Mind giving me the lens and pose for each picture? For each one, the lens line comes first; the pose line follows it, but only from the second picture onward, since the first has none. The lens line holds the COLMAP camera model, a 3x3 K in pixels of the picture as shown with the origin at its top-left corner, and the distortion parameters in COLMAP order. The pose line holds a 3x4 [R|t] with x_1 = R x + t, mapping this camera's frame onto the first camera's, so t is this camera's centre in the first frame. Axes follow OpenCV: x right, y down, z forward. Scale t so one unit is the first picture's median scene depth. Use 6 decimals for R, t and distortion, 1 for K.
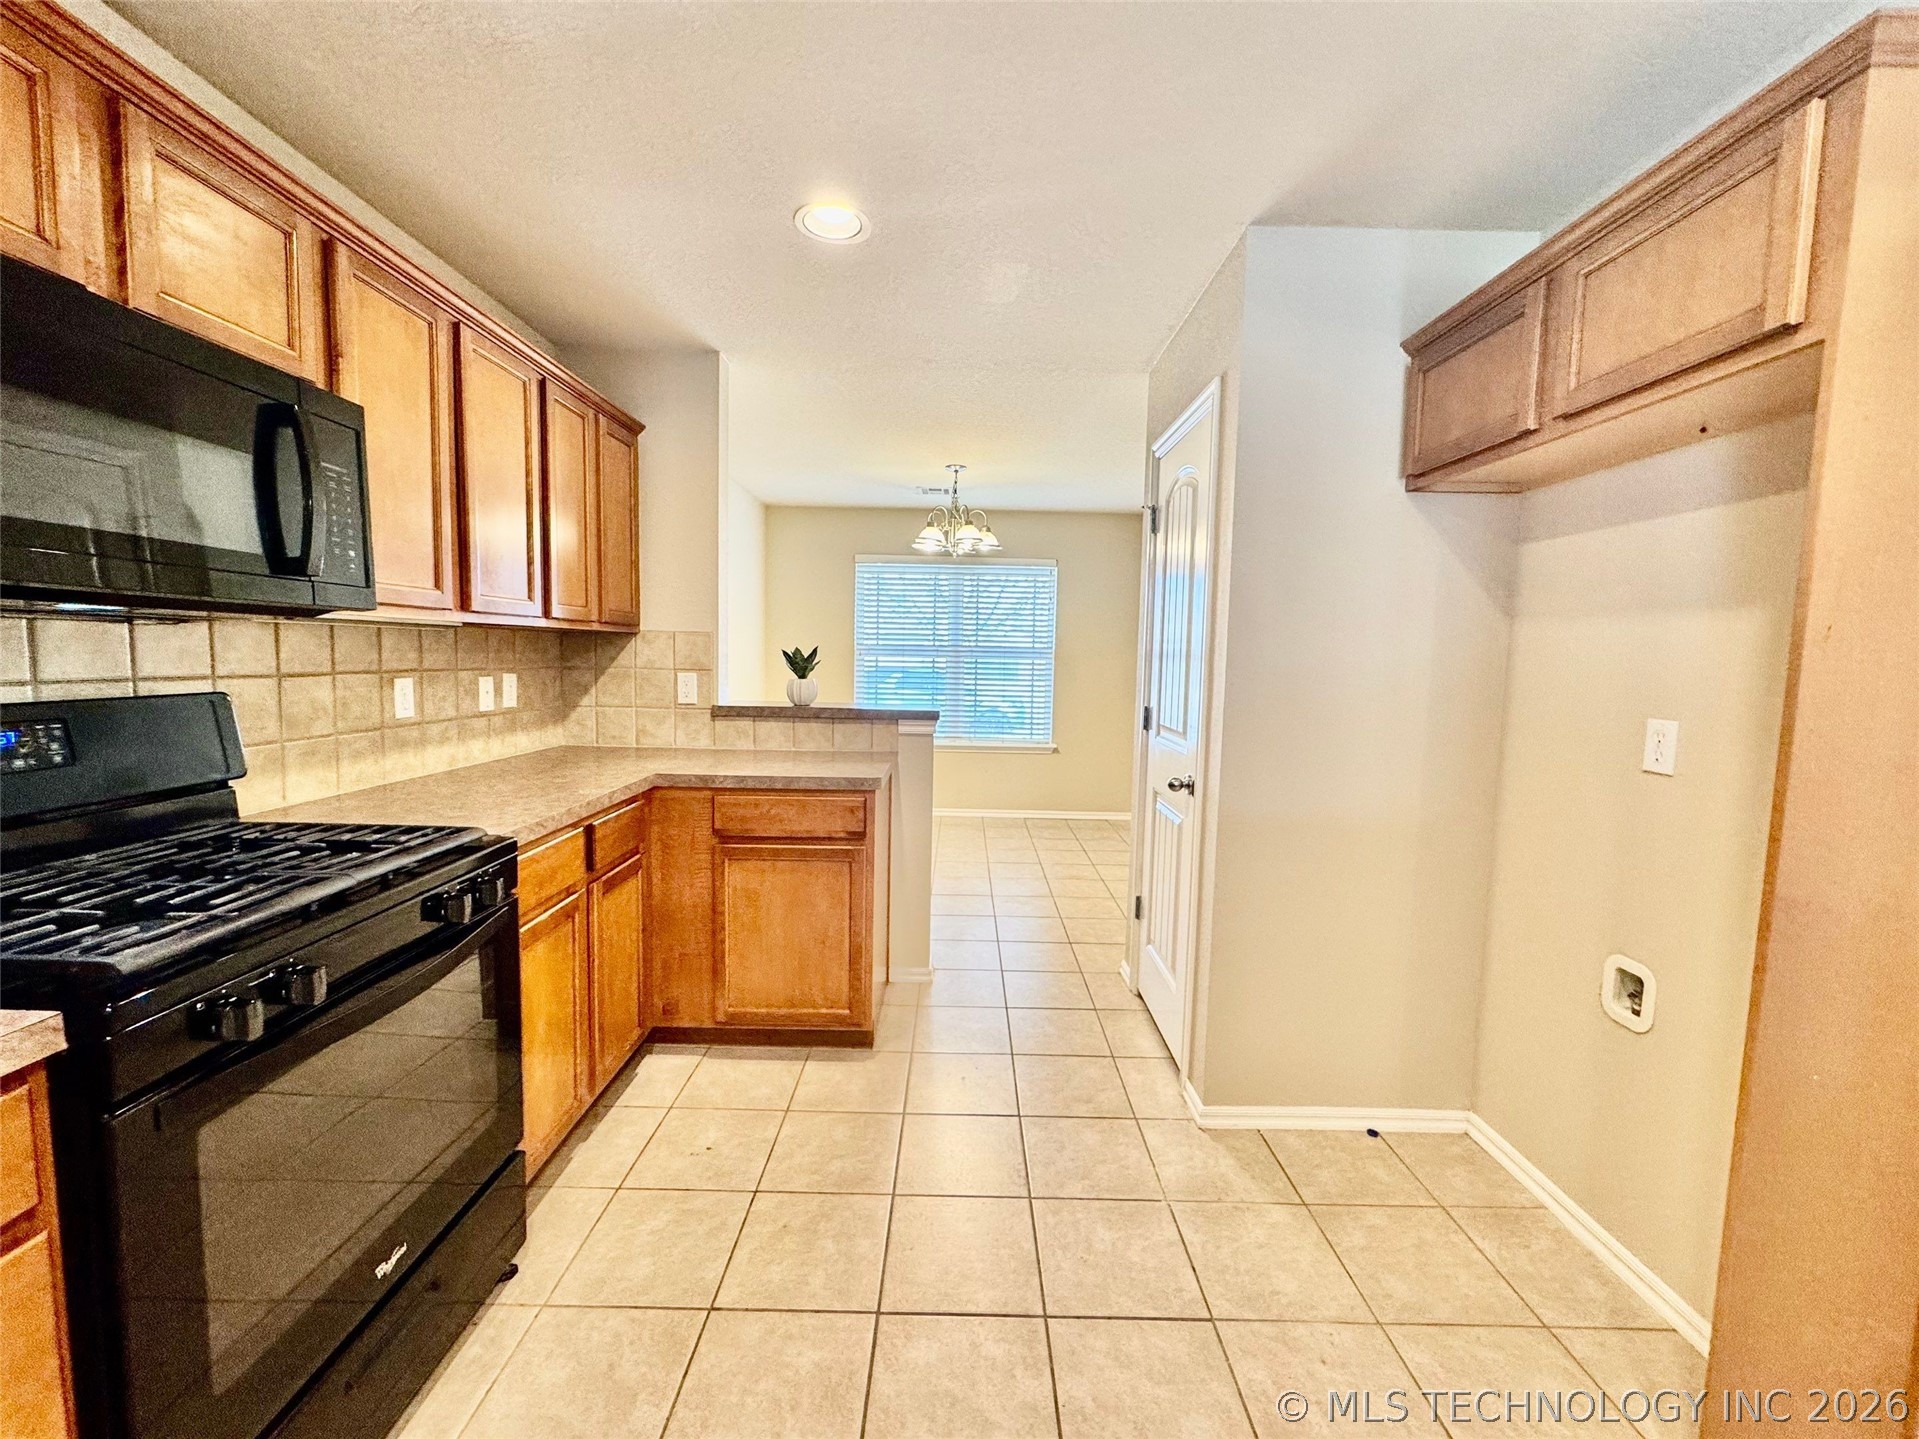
lens RADIAL K [[765.2, 0, 962.0], [0, 765.2, 716.0], [0, 0, 1]] dist [-0.002515, 0.000697]
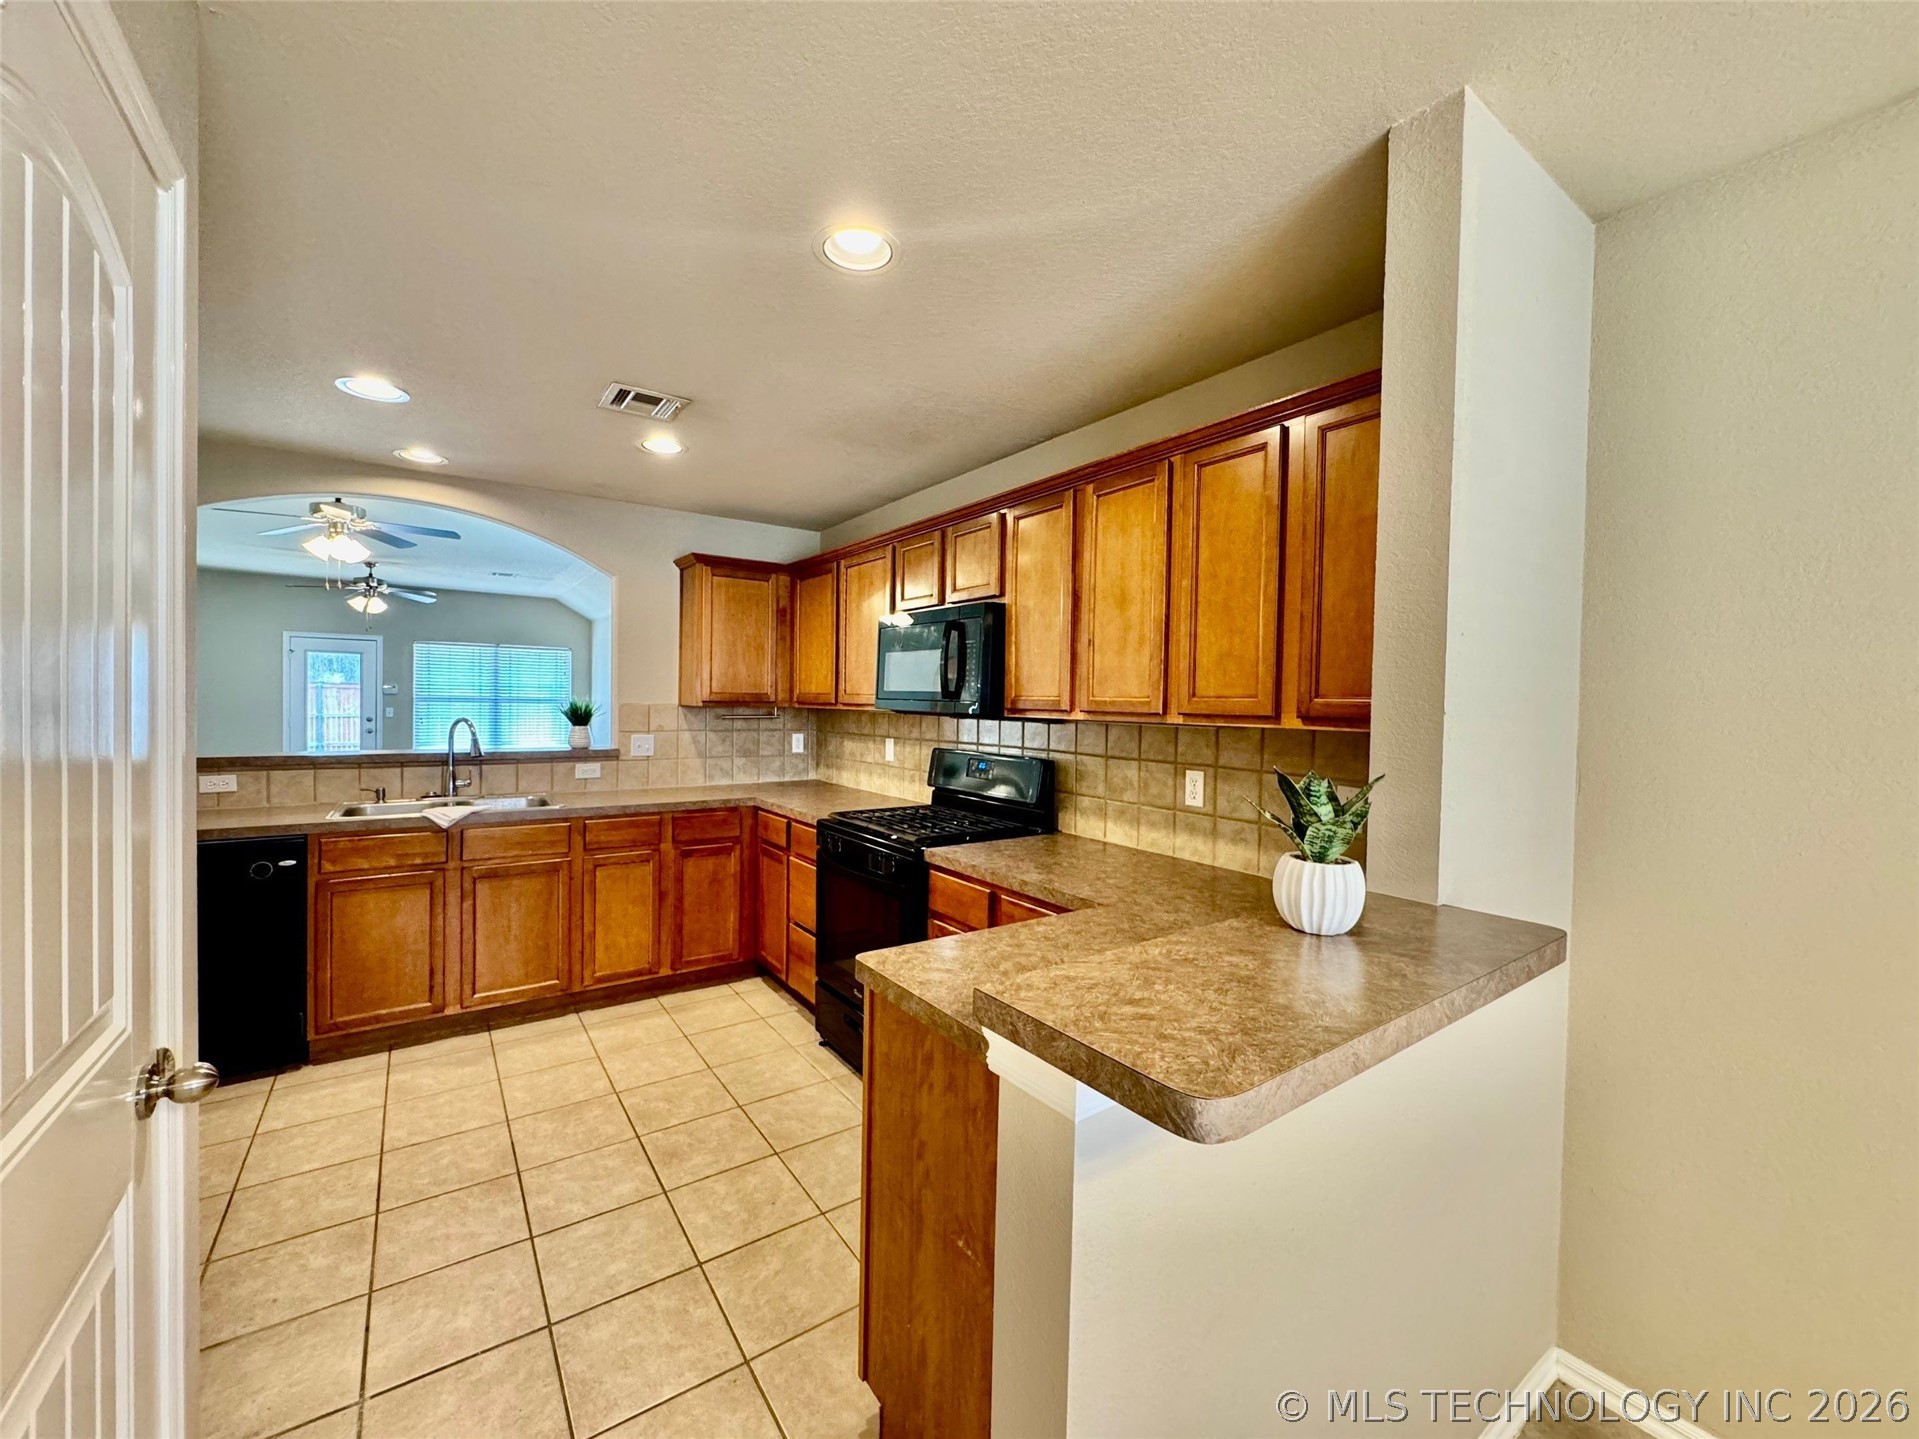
lens RADIAL K [[765.2, 0, 962.0], [0, 765.2, 716.0], [0, 0, 1]] dist [-0.002515, 0.000697]
pose [[-0.814460, -0.026018, -0.579637, 0.184416], [-0.084022, 0.993753, 0.073454, -0.163429], [0.574104, 0.108528, -0.811558, 1.516707]]
